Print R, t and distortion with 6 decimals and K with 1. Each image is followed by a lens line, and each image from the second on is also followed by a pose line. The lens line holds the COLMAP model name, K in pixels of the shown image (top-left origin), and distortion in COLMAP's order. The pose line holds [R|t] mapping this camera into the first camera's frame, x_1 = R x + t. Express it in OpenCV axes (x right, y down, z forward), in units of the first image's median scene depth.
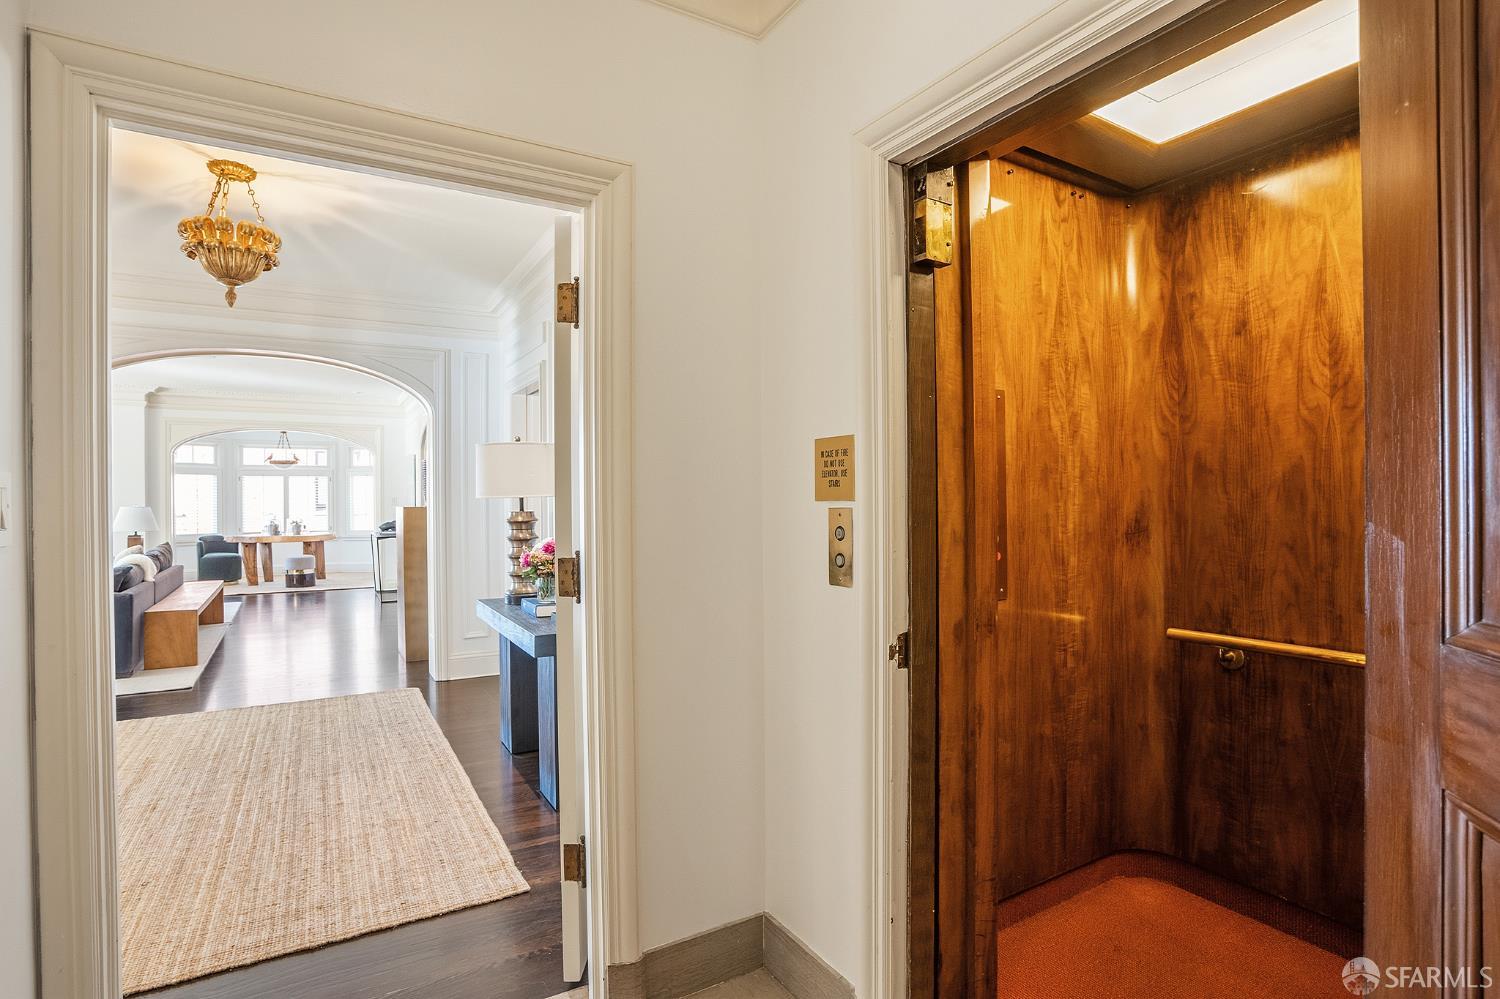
lens RADIAL K [[736.1, 0, 740.2], [0, 736.1, 491.9], [0, 0, 1]] dist [-0.073086, 0.031524]
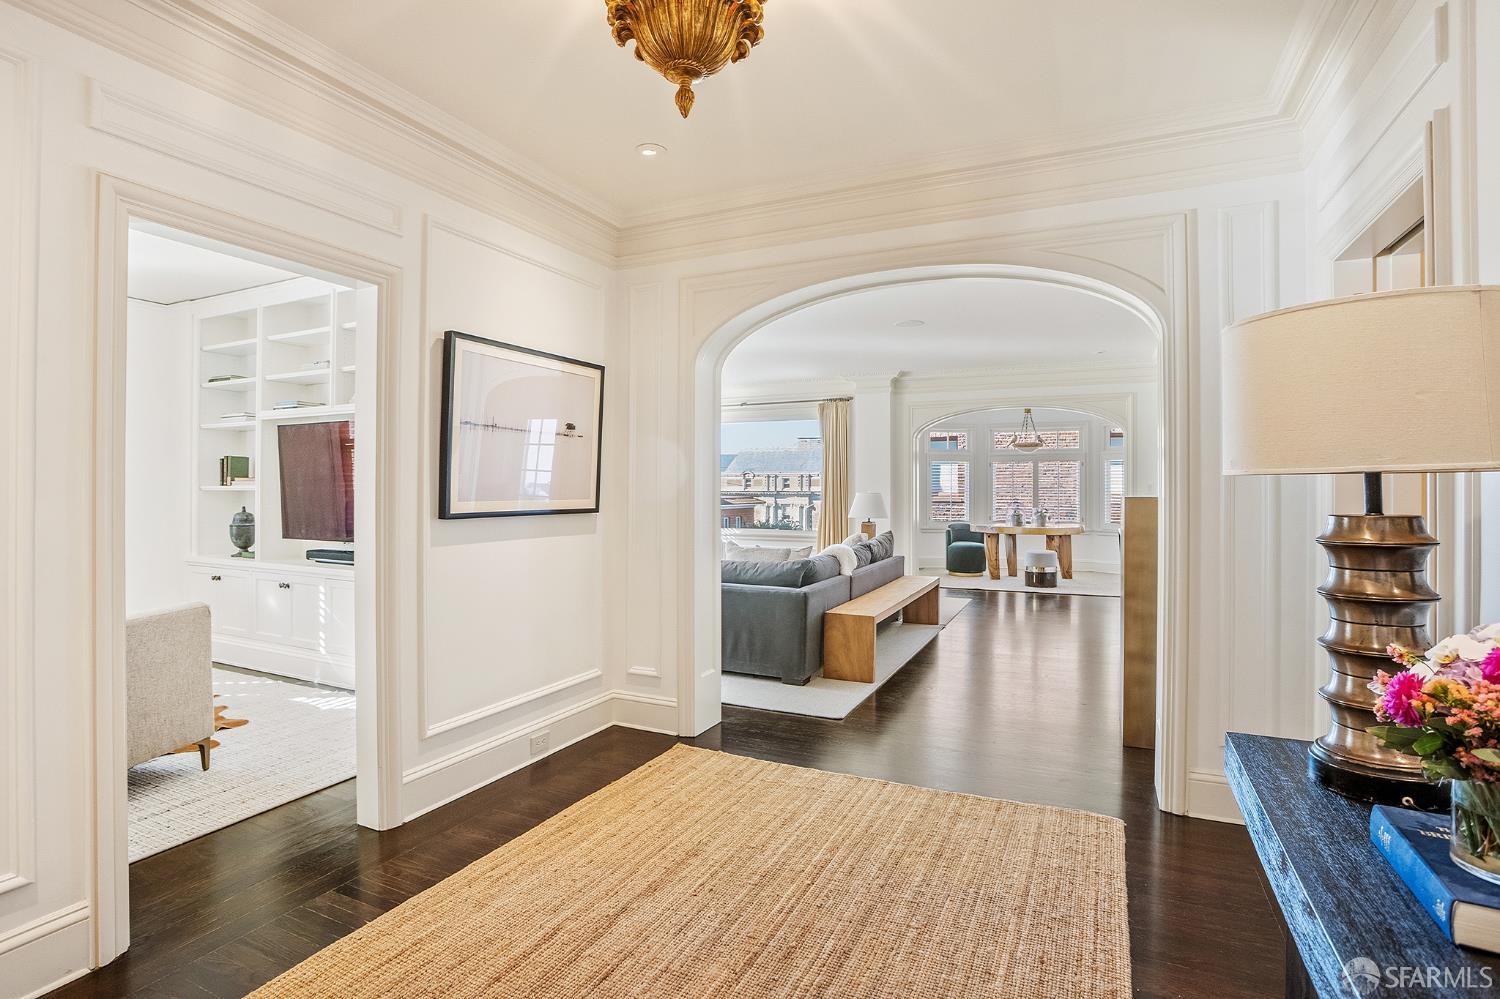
lens RADIAL K [[736.1, 0, 740.2], [0, 736.1, 491.9], [0, 0, 1]] dist [-0.073086, 0.031524]
pose [[0.541439, 0.009276, -0.840689, -0.082635], [0.003403, 0.999907, 0.013224, 0.004880], [0.840733, -0.010020, 0.541357, 0.261765]]
